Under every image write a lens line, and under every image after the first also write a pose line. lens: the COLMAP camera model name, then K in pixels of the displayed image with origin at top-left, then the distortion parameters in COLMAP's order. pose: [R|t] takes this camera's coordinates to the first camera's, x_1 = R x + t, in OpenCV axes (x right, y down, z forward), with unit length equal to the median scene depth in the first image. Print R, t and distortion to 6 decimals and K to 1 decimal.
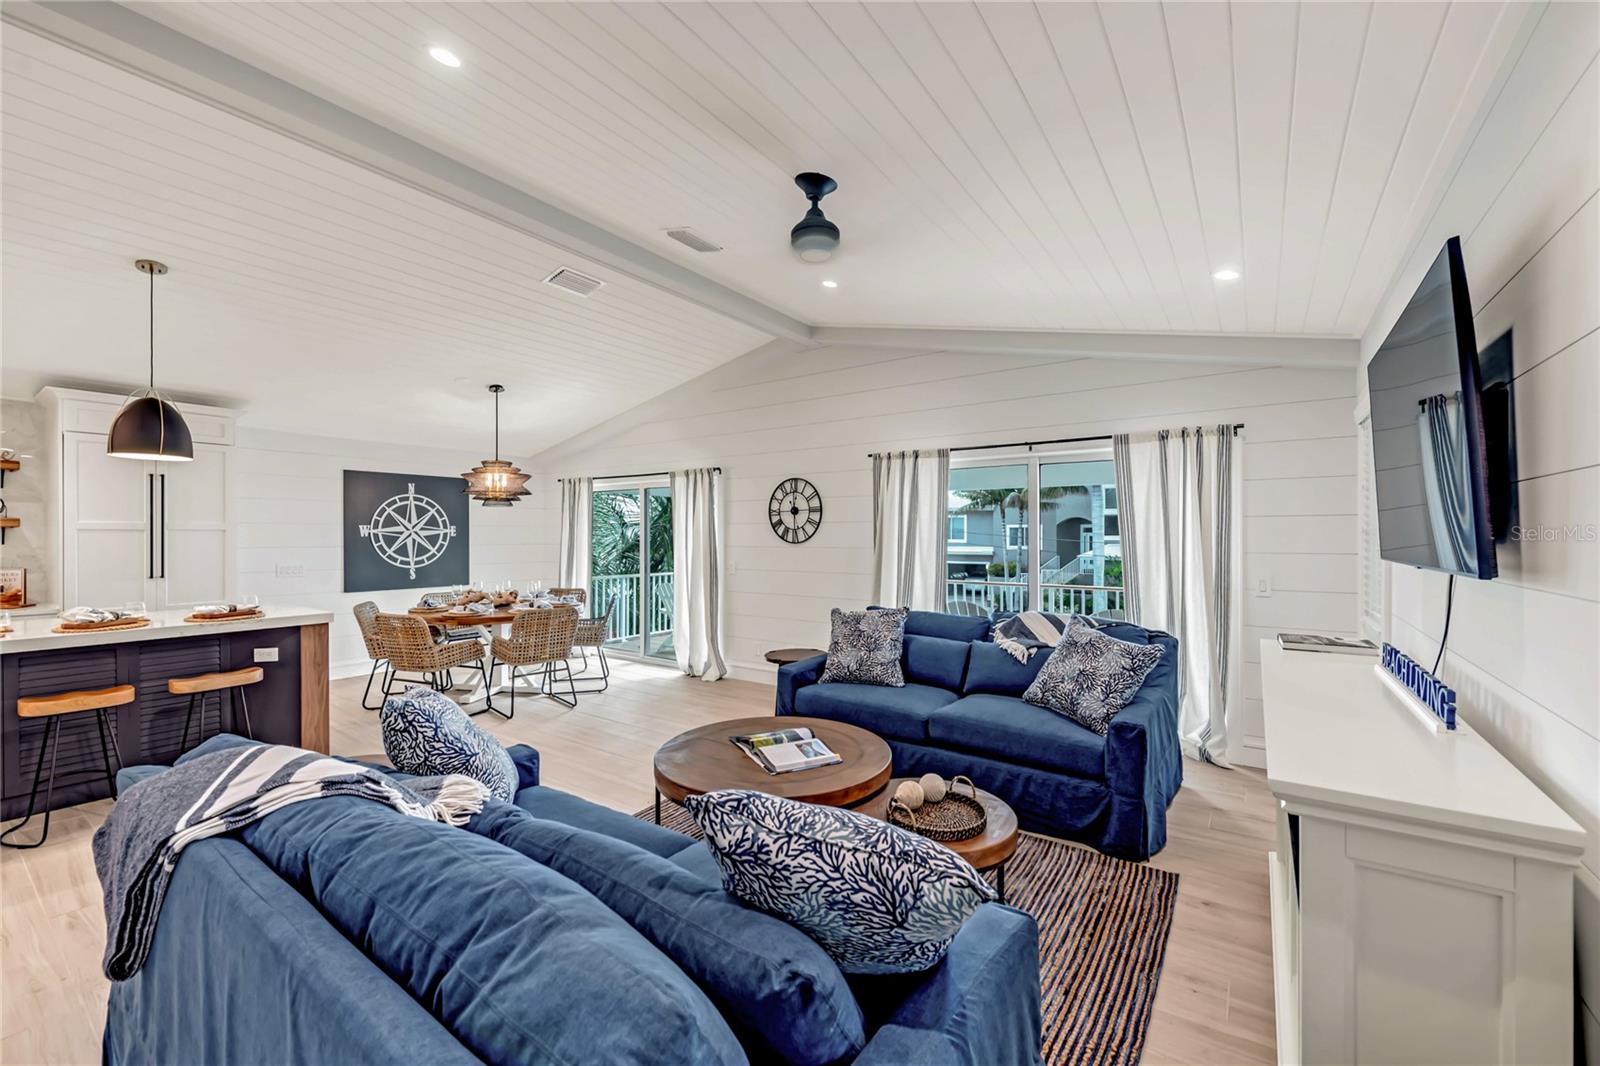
lens RADIAL K [[644.4, 0, 767.0], [0, 644.4, 537.8], [0, 0, 1]] dist [0.000623, -0.001738]
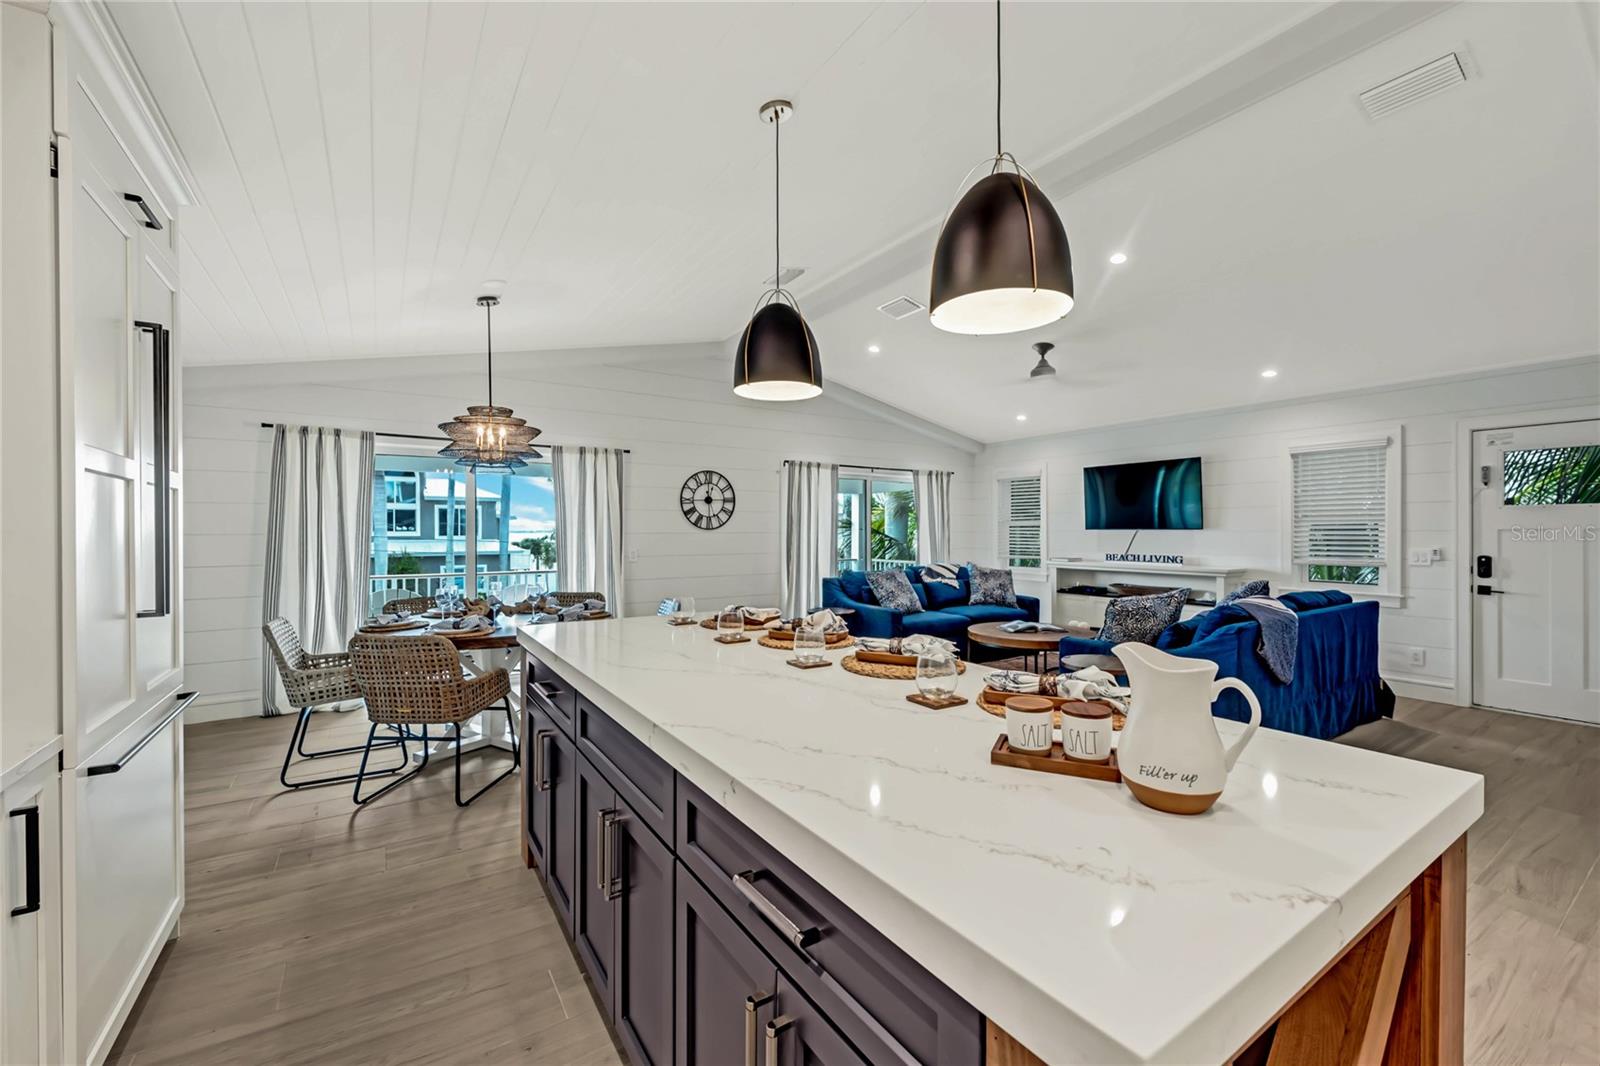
lens RADIAL K [[644.4, 0, 788.7], [0, 644.4, 536.0], [0, 0, 1]] dist [0.000623, -0.001738]
pose [[0.370493, -0.004324, 0.928825, -0.953145], [0.005972, 0.999980, 0.002274, 0.018844], [-0.928816, 0.004704, 0.370511, 0.453591]]
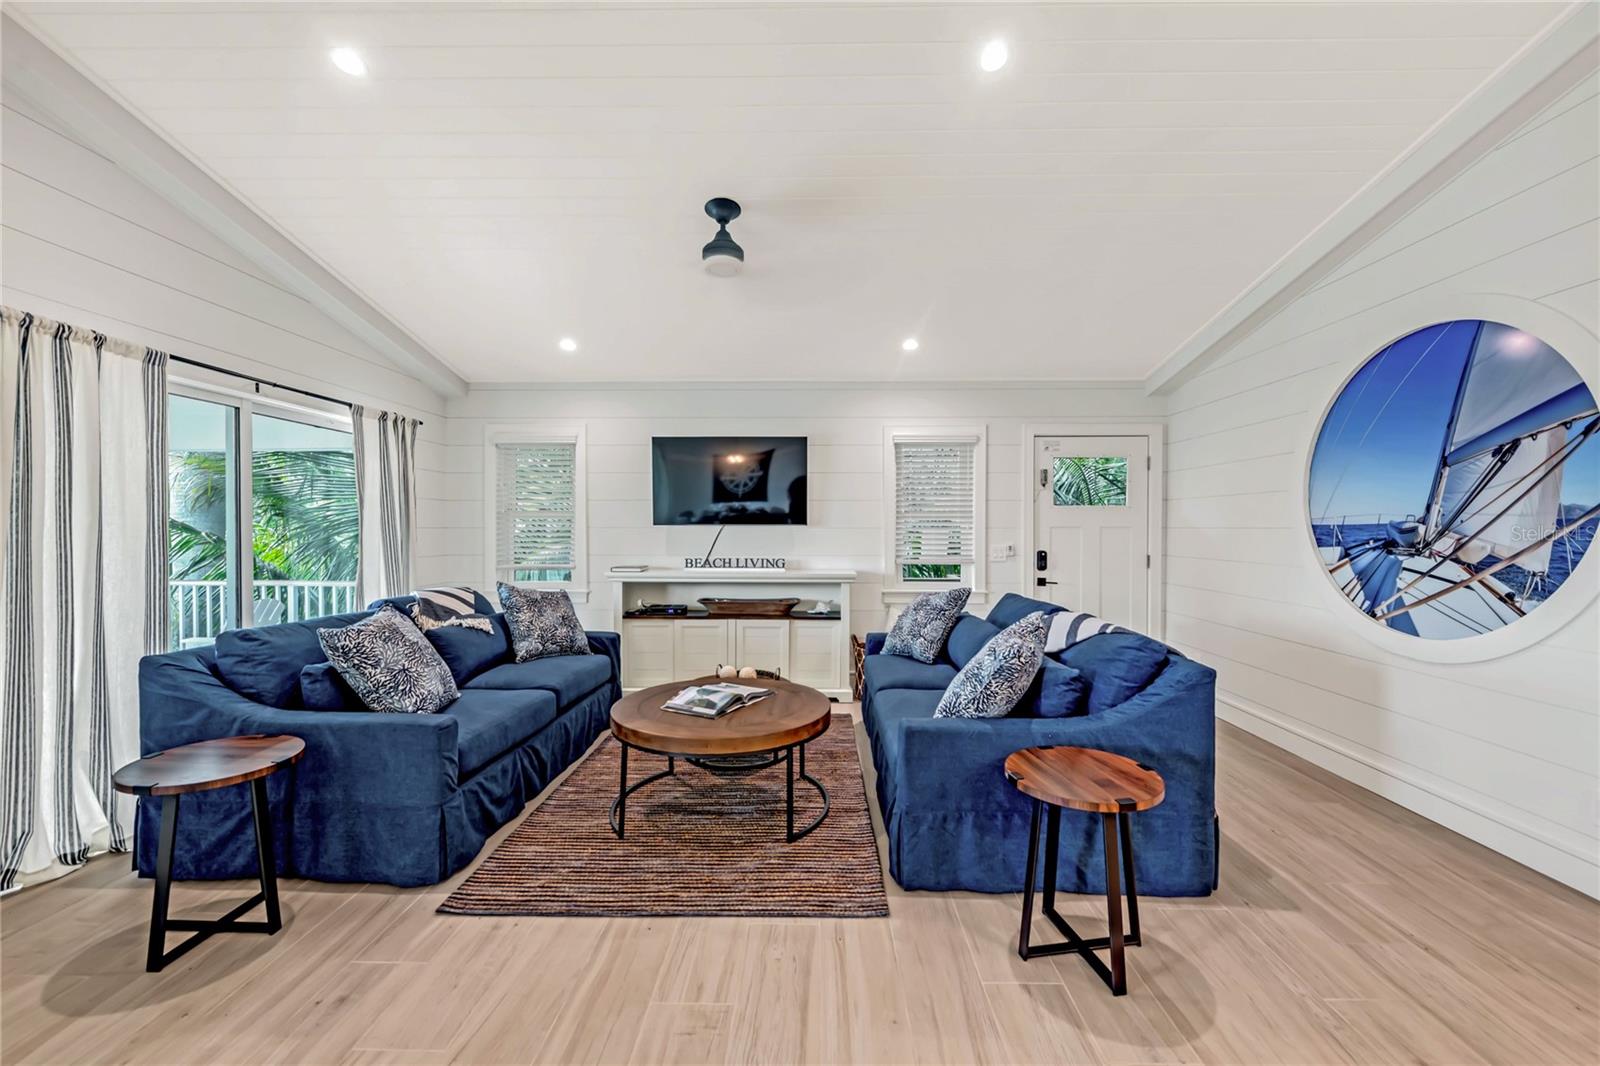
lens RADIAL K [[644.4, 0, 802.1], [0, 644.4, 536.9], [0, 0, 1]] dist [0.000623, -0.001738]
pose [[-0.576083, -0.010577, 0.817323, -0.438068], [0.004013, 0.999868, 0.015768, 0.016178], [-0.817381, 0.012364, -0.575964, 0.712938]]
